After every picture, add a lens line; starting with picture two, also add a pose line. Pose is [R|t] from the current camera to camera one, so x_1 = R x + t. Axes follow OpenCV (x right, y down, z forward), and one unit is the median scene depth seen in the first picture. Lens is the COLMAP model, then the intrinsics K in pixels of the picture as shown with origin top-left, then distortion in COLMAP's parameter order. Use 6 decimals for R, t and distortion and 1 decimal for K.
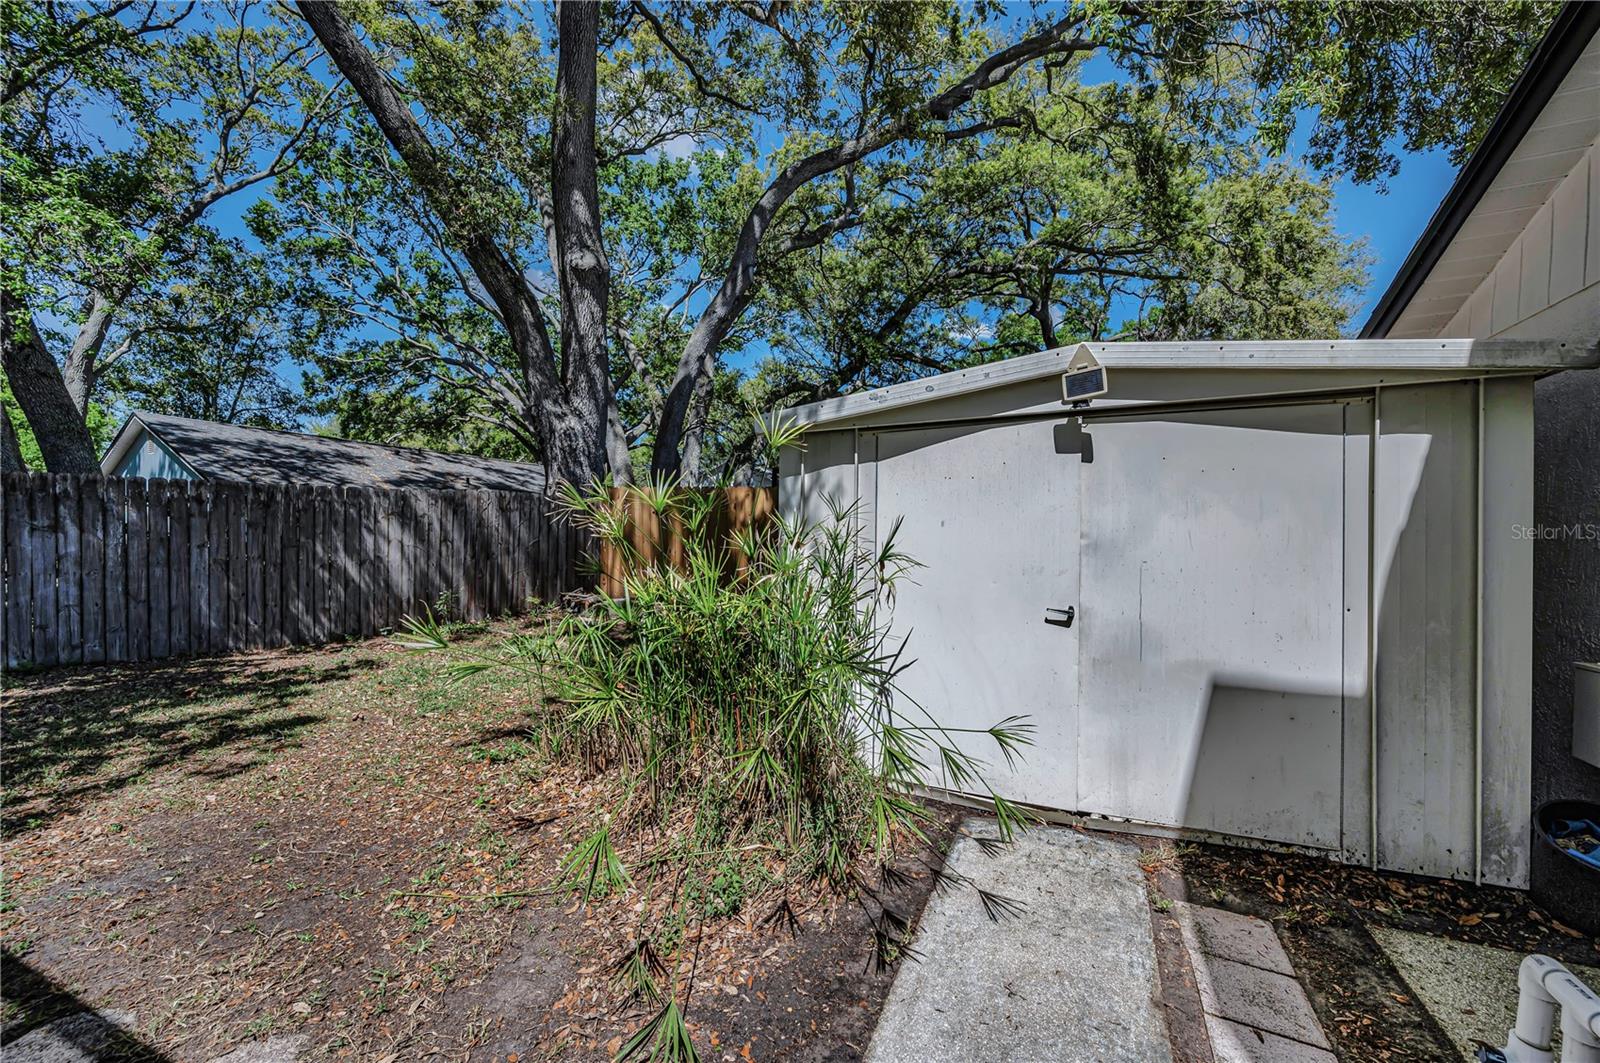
lens RADIAL K [[637.0, 0, 794.0], [0, 637.0, 562.3], [0, 0, 1]] dist [0.008707, -0.001448]
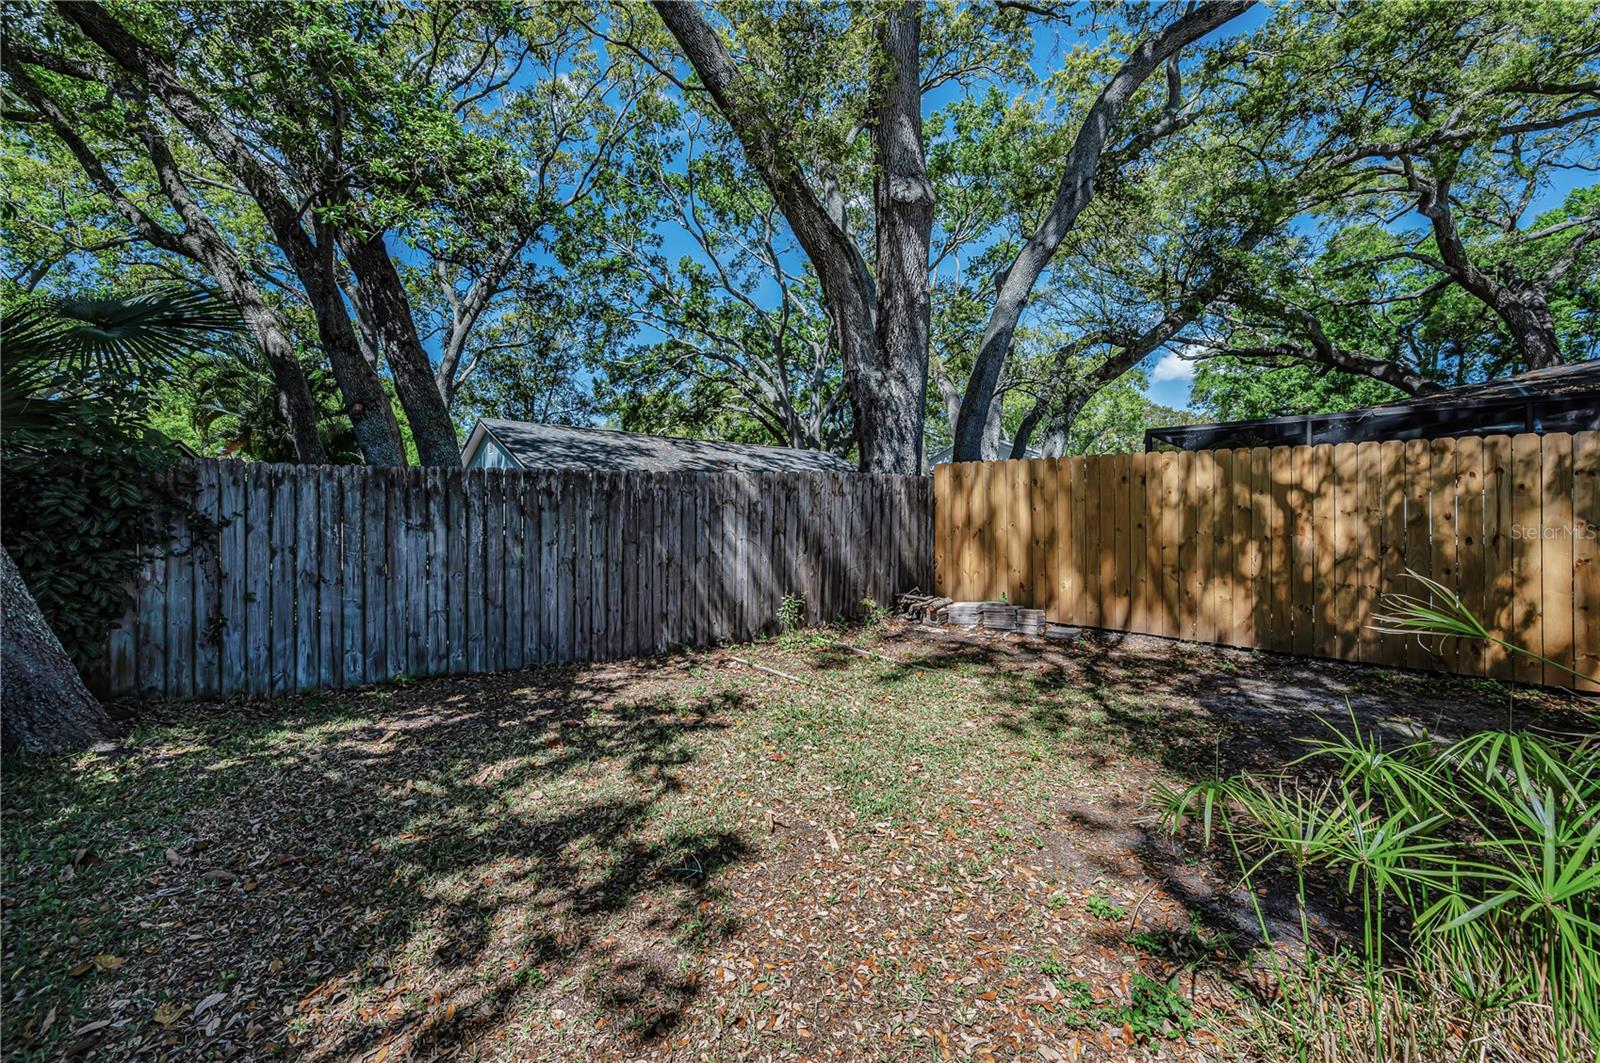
lens RADIAL K [[637.0, 0, 800.6], [0, 637.0, 532.0], [0, 0, 1]] dist [0.008707, -0.001448]
pose [[0.947524, -0.008750, -0.319566, -0.077969], [0.003404, 0.999845, -0.017283, -0.006707], [0.319668, 0.015288, 0.947406, 0.067916]]
